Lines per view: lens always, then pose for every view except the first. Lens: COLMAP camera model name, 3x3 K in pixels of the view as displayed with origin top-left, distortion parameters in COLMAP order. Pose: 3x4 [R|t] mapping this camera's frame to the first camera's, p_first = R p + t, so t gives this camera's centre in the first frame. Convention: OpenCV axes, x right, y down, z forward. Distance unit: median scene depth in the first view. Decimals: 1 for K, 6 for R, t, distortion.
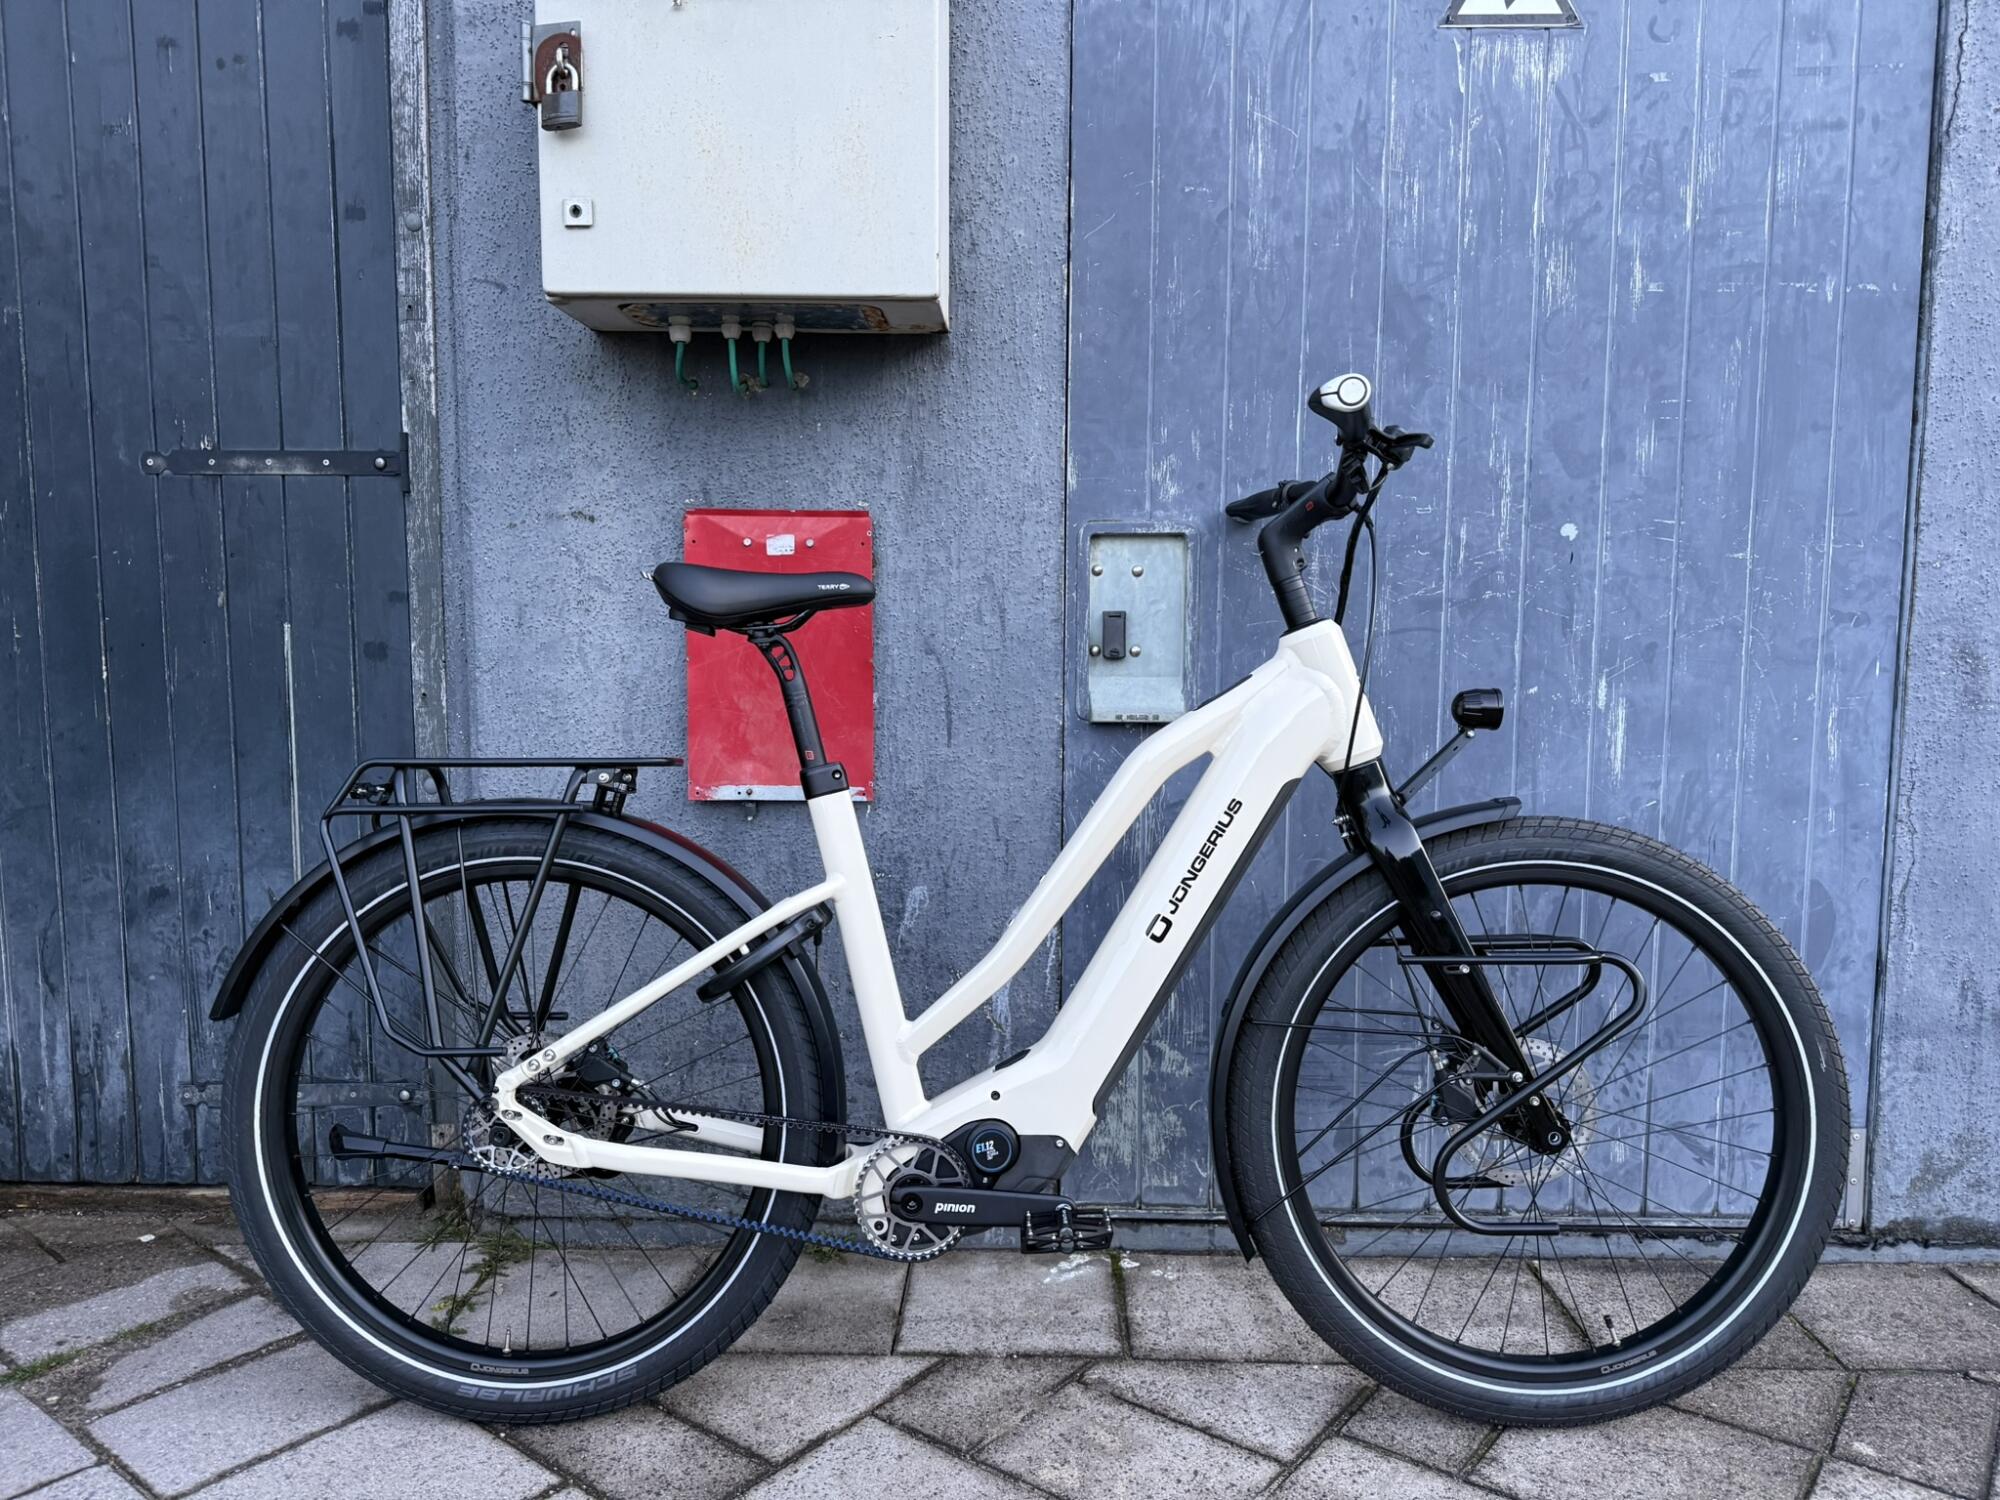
lens RADIAL K [[1431.0, 0, 1000.4], [0, 1431.0, 750.8], [0, 0, 1]] dist [0.025169, -0.043551]
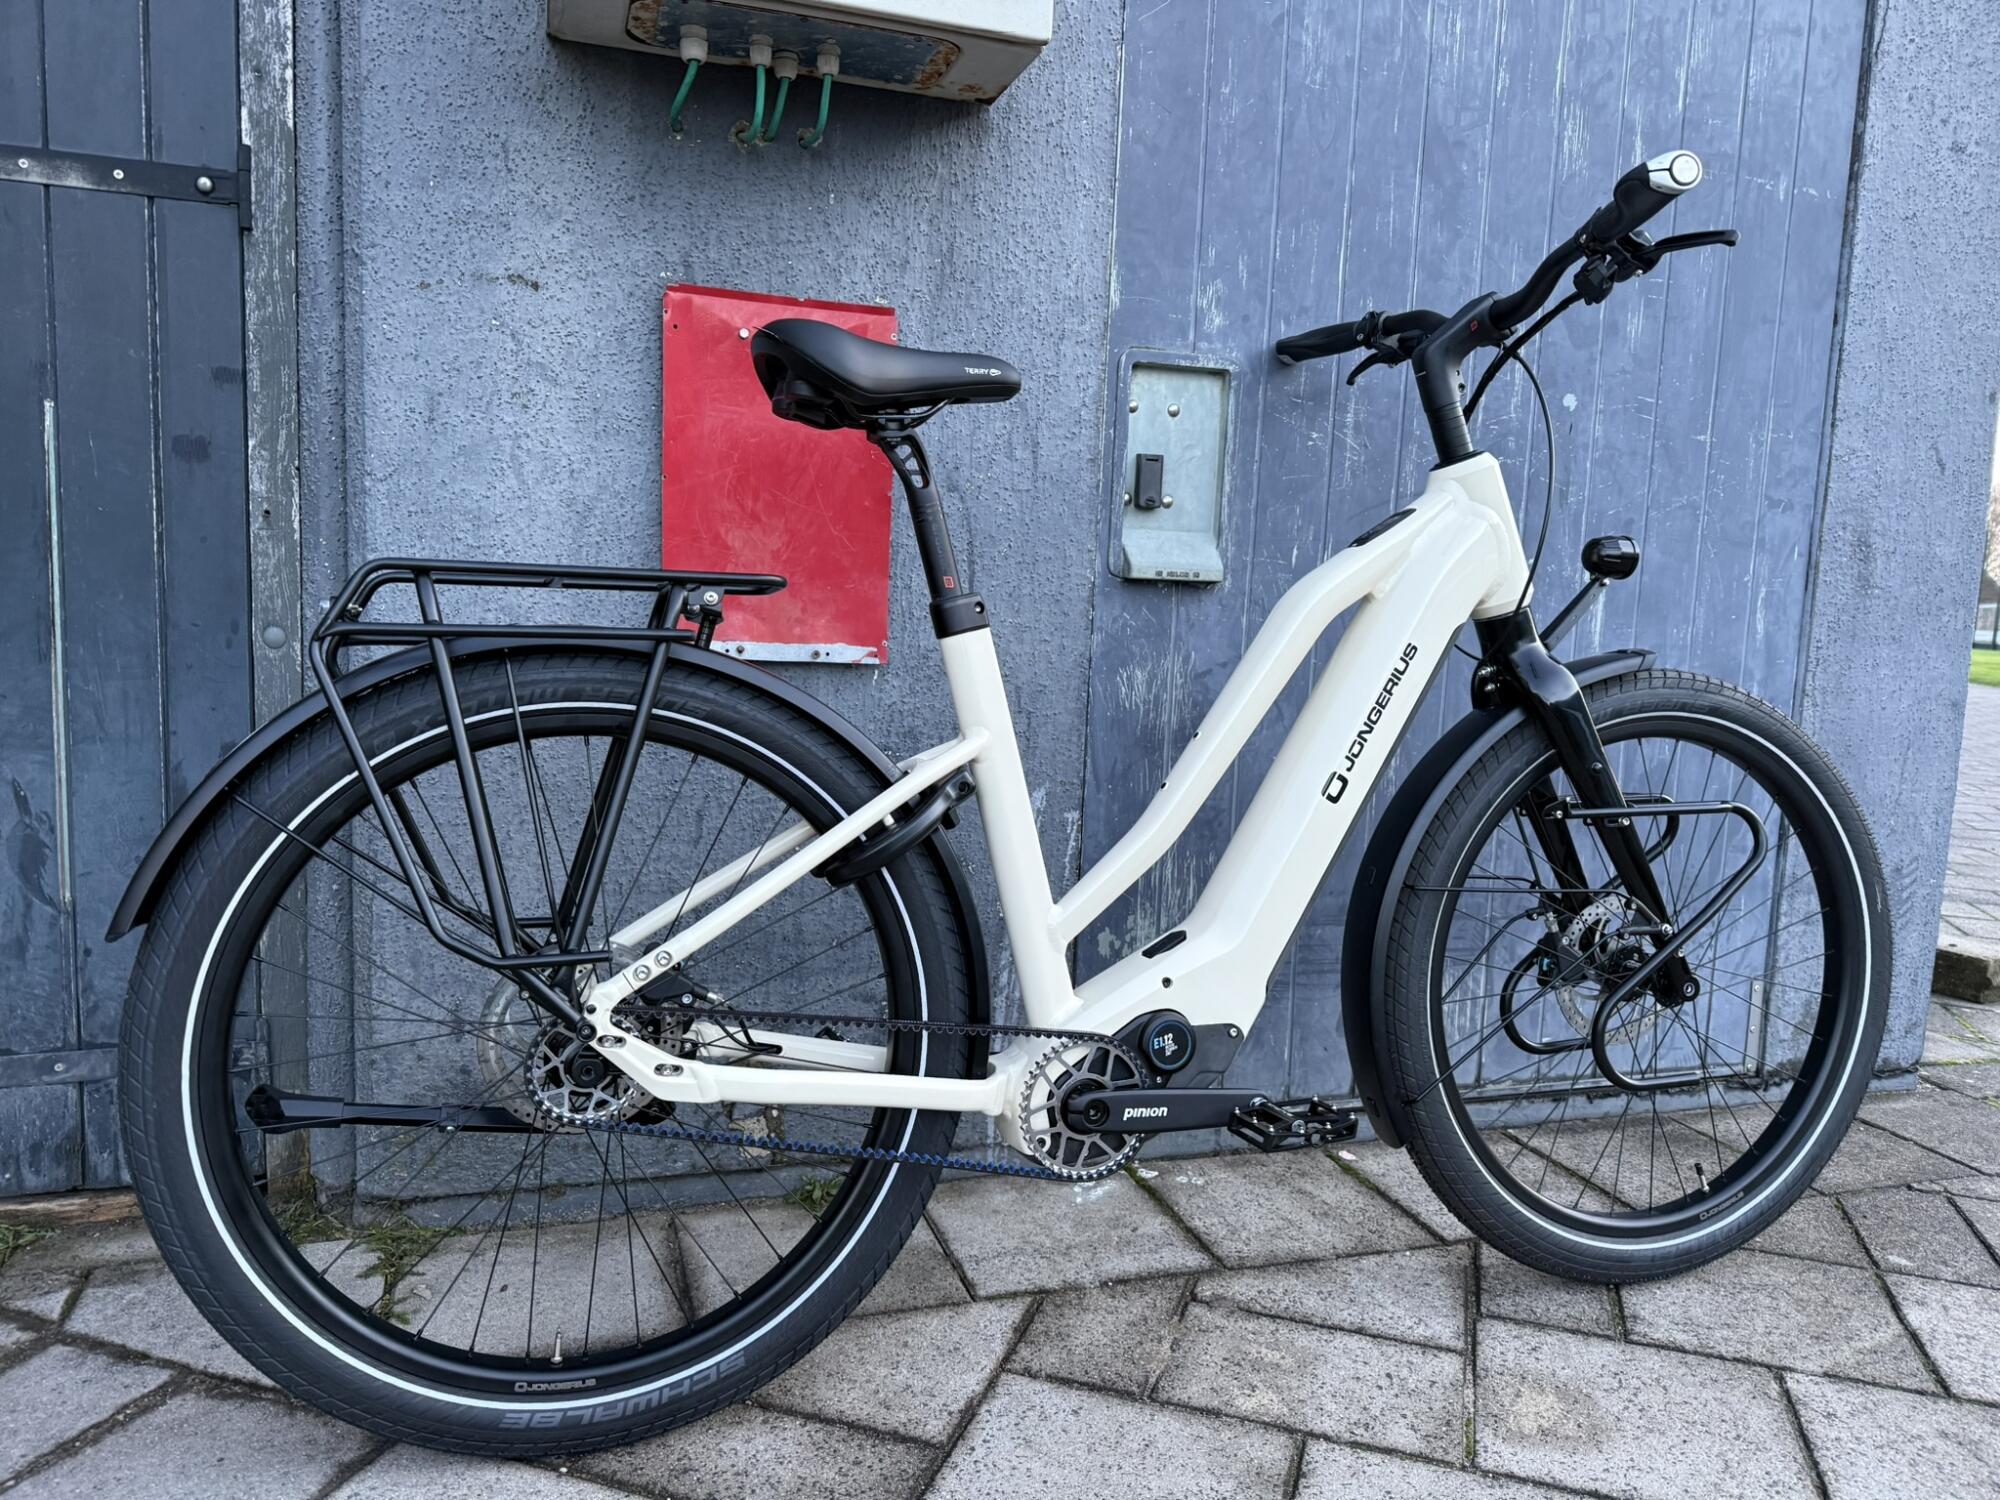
lens RADIAL K [[1431.0, 0, 1010.1], [0, 1431.0, 752.1], [0, 0, 1]] dist [0.025169, -0.043551]
pose [[0.940017, -0.005304, 0.341086, -0.312844], [-0.005257, 0.999535, 0.030030, 0.063238], [-0.341087, -0.030022, 0.939552, 0.185274]]
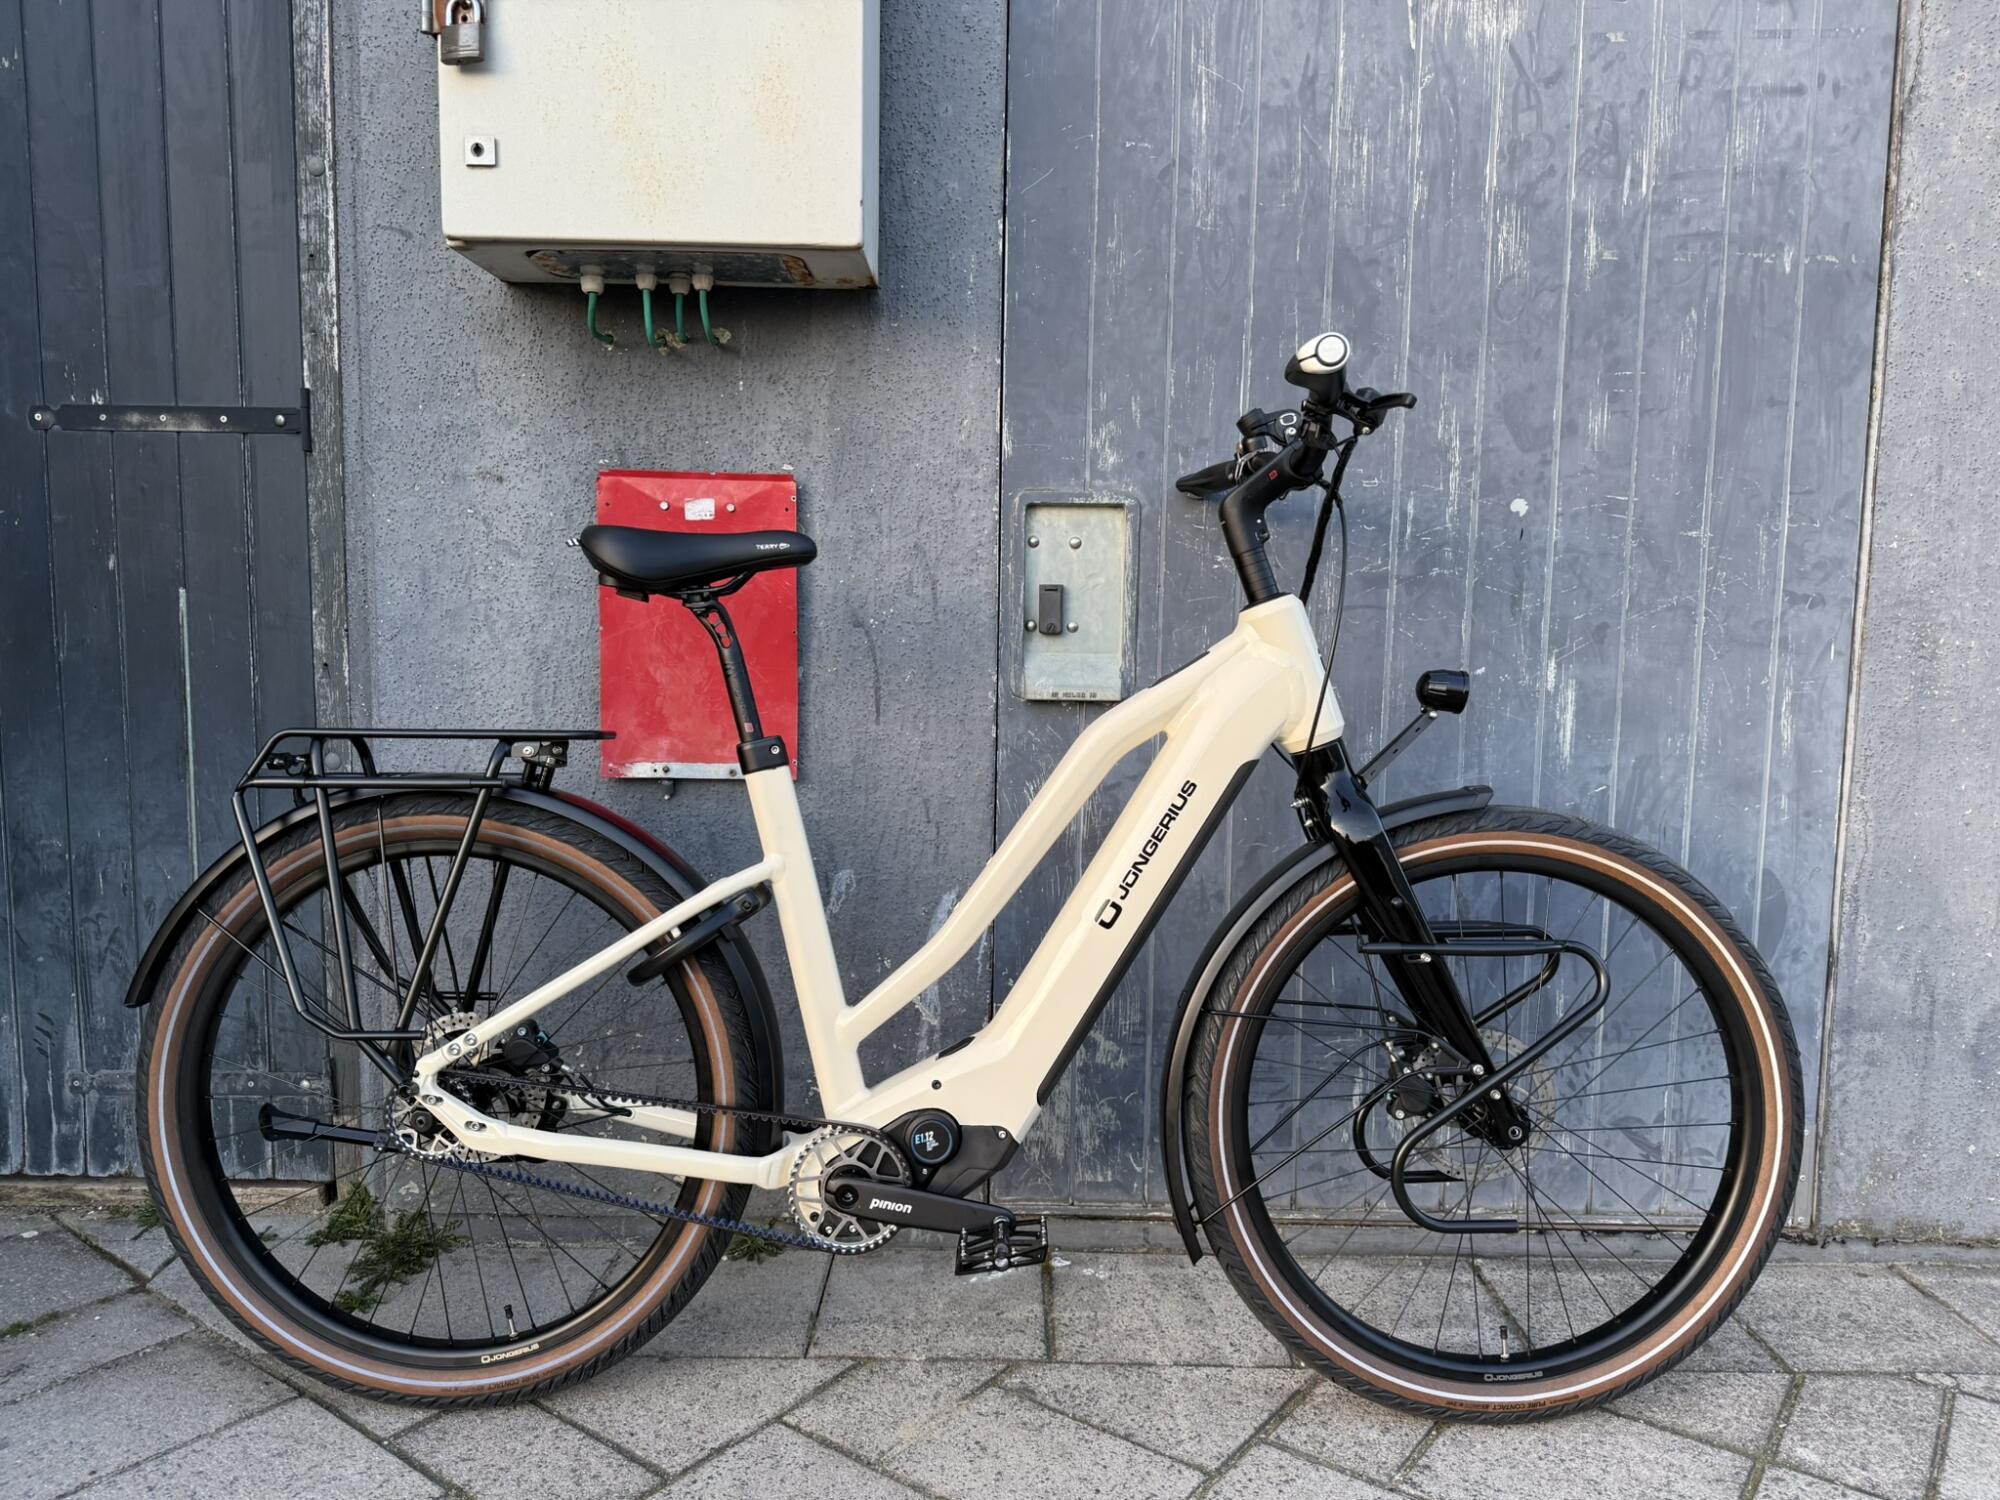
lens RADIAL K [[1431.0, 0, 1010.5], [0, 1431.0, 752.8], [0, 0, 1]] dist [0.025169, -0.043551]
pose [[0.999668, 0.008678, 0.024258, 0.030954], [-0.008772, 0.999954, 0.003779, 0.012376], [-0.024224, -0.003991, 0.999699, 0.040048]]
